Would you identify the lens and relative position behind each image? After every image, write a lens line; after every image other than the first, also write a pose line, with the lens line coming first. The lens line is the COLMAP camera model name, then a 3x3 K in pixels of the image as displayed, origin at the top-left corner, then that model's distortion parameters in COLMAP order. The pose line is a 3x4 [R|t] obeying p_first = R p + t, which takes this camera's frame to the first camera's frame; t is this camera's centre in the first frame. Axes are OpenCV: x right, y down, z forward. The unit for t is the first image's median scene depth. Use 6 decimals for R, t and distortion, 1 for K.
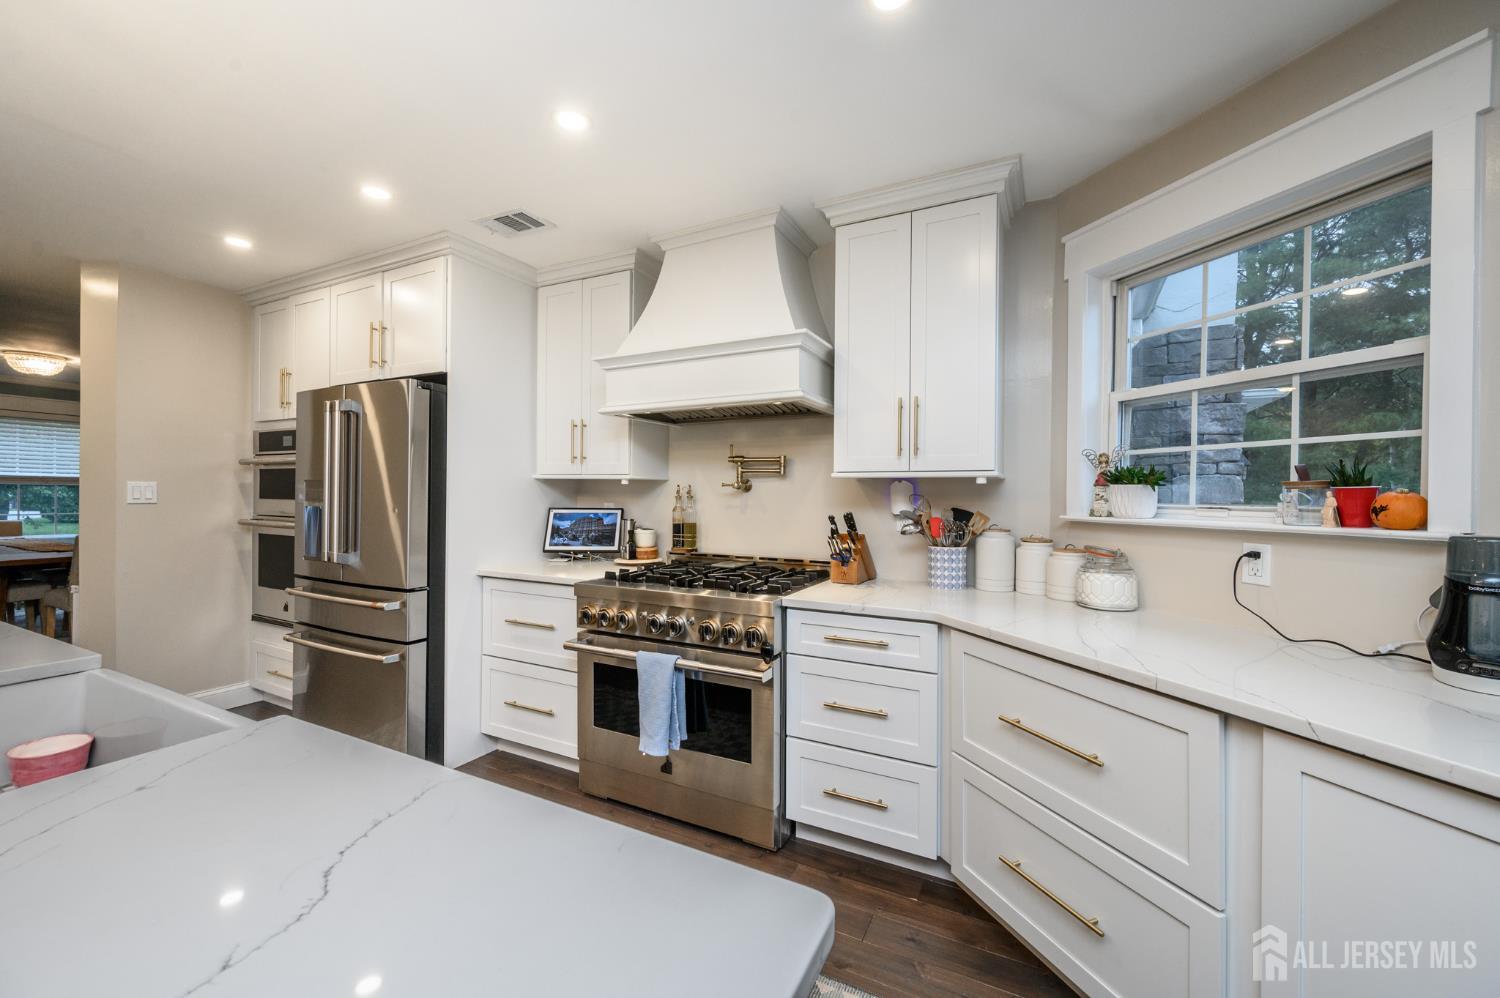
lens RADIAL K [[591.5, 0, 750.0], [0, 591.5, 499.0], [0, 0, 1]] dist [0.000721, -0.000101]
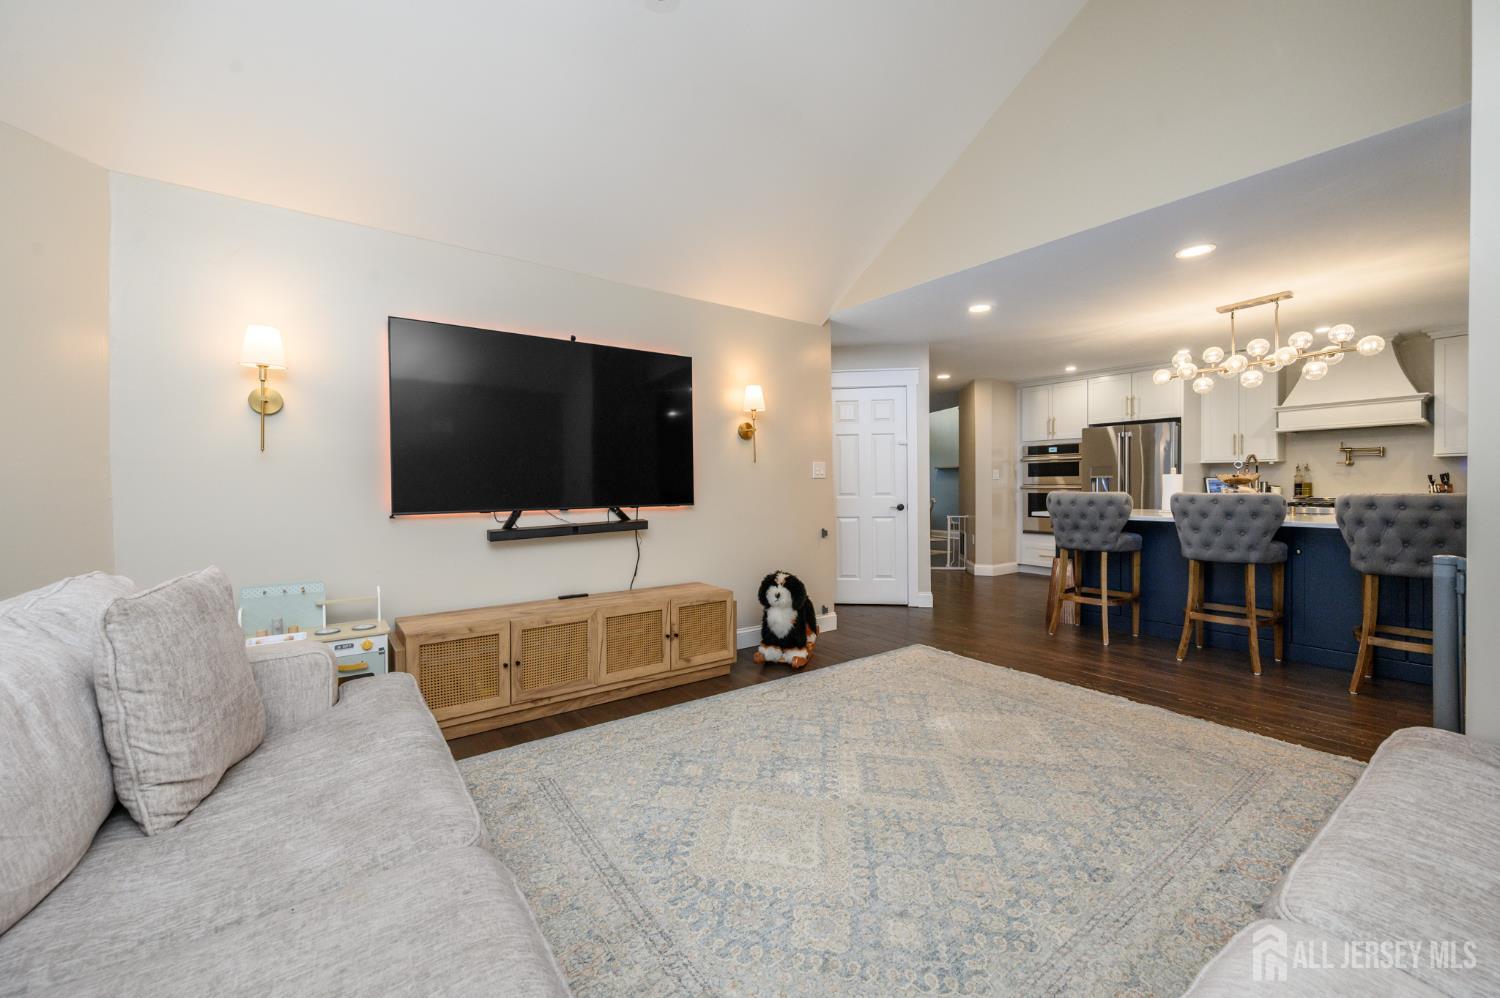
lens RADIAL K [[591.1, 0, 741.2], [0, 591.1, 495.8], [0, 0, 1]] dist [-0.000421, -0.000234]
pose [[0.884479, -0.008043, -0.466511, -0.978432], [0.013455, 0.999875, 0.008271, 0.047944], [0.466387, -0.013593, 0.884477, -1.859412]]
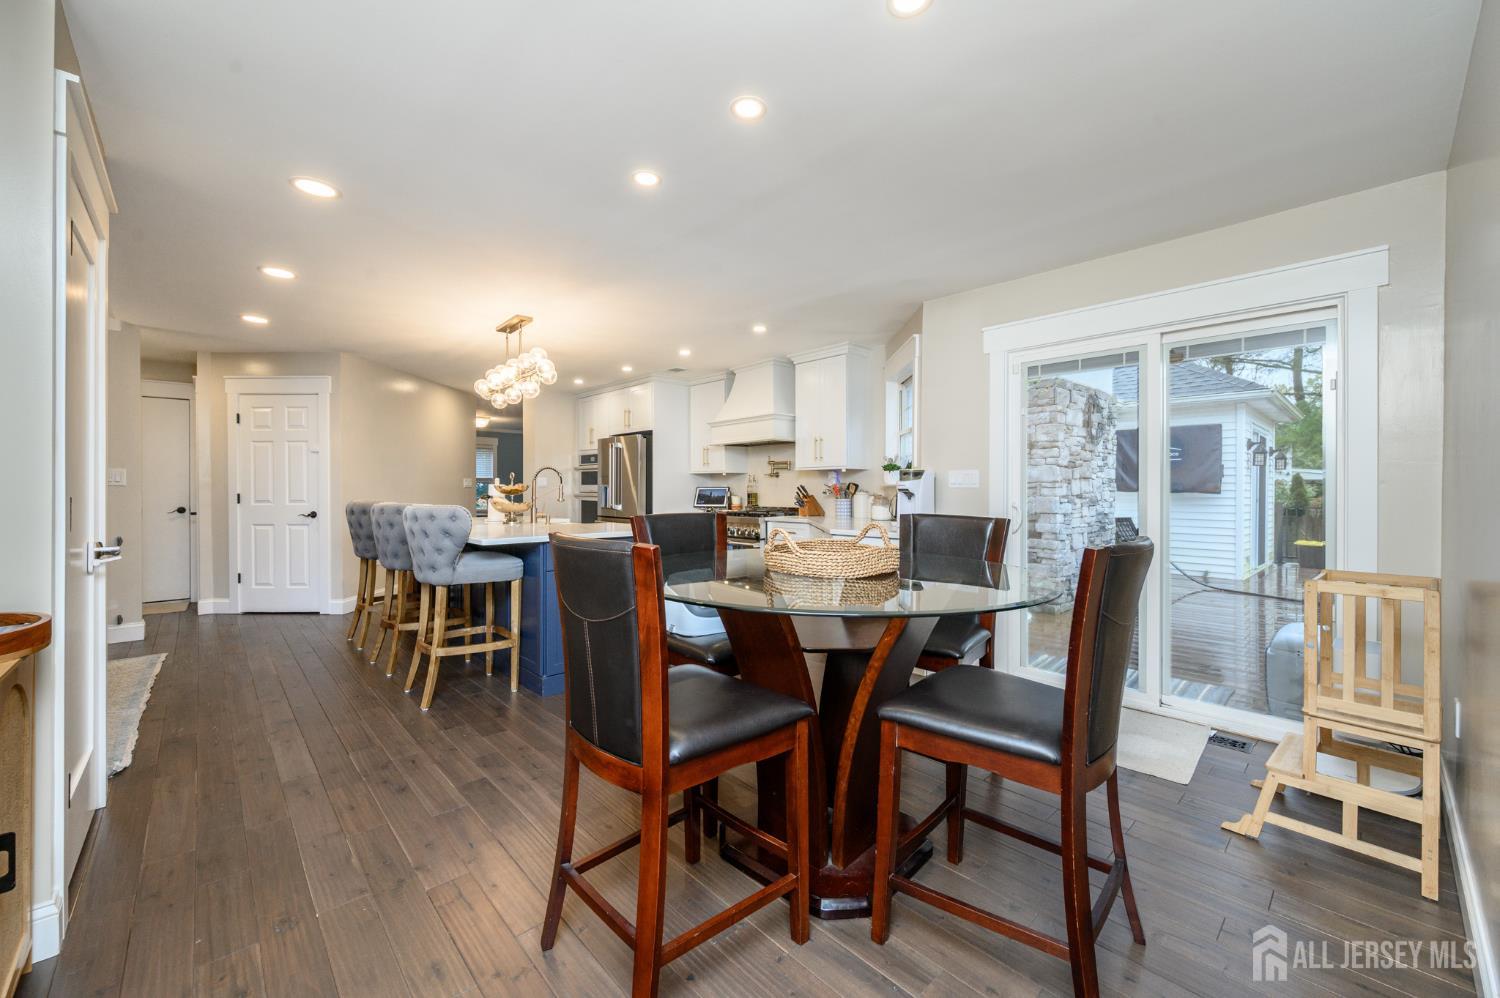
lens RADIAL K [[591.5, 0, 750.0], [0, 591.5, 499.0], [0, 0, 1]] dist [0.000721, -0.000101]
pose [[0.939999, -0.004003, -0.341152, 0.707218], [0.006590, 0.999958, 0.006426, 0.056792], [0.341112, -0.008289, 0.939986, -1.173072]]
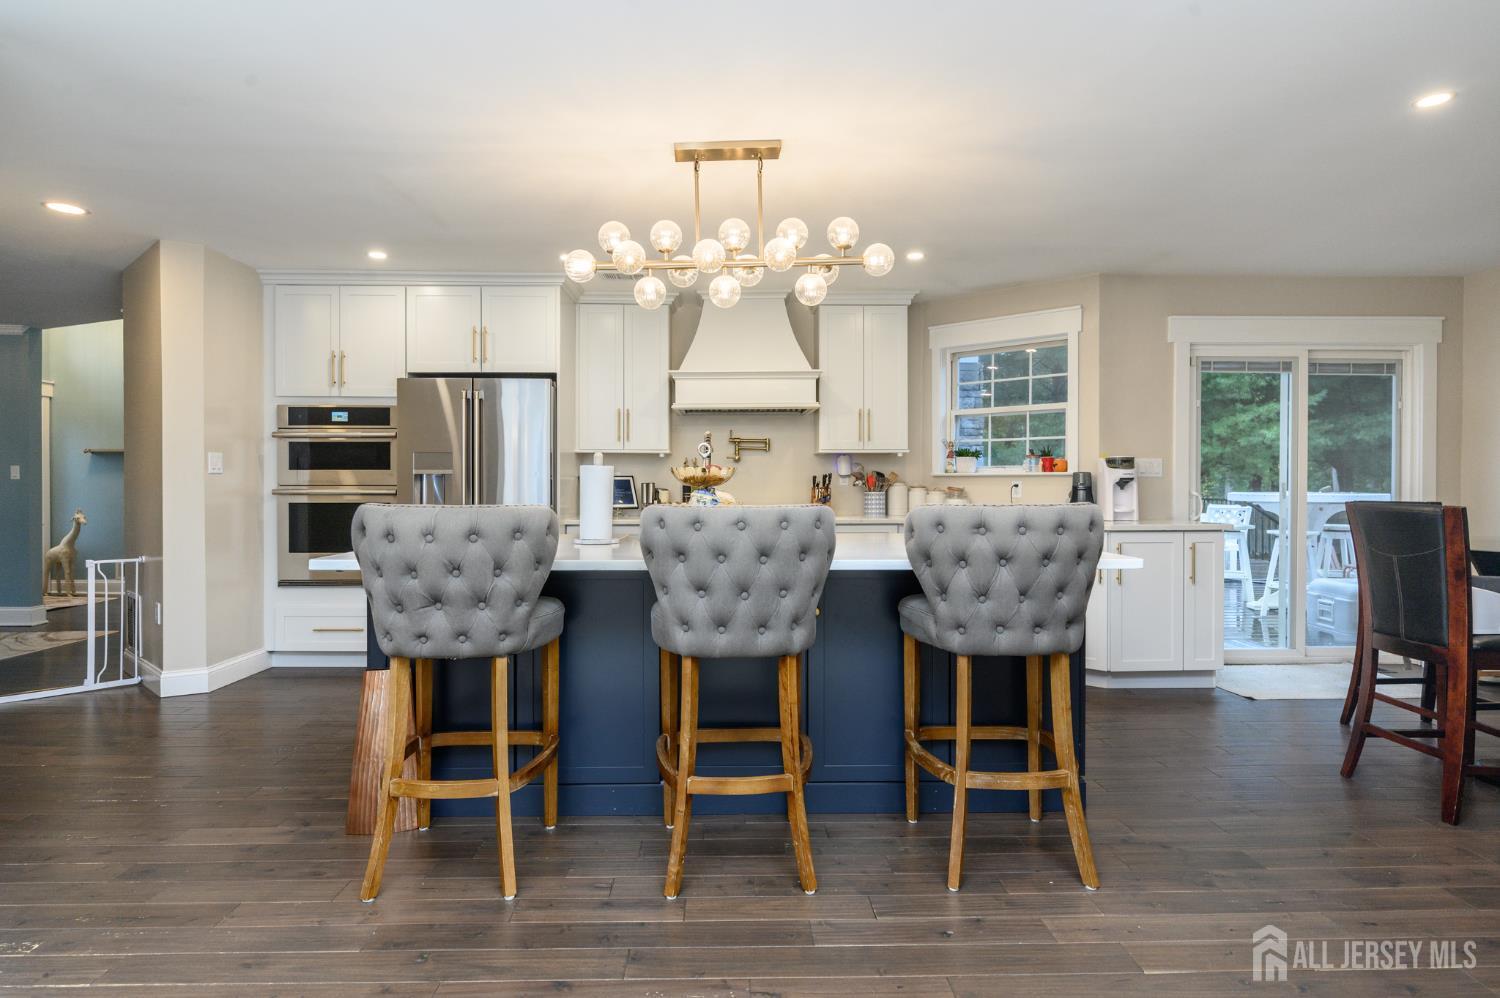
lens RADIAL K [[800.8, 0, 745.6], [0, 800.8, 483.6], [0, 0, 1]] dist [-0.004397, -0.000145]
pose [[0.879883, -0.010952, 0.475064, -1.032483], [0.012719, 0.999919, -0.000505, 0.045866], [-0.475020, 0.006487, 0.879951, -0.833983]]
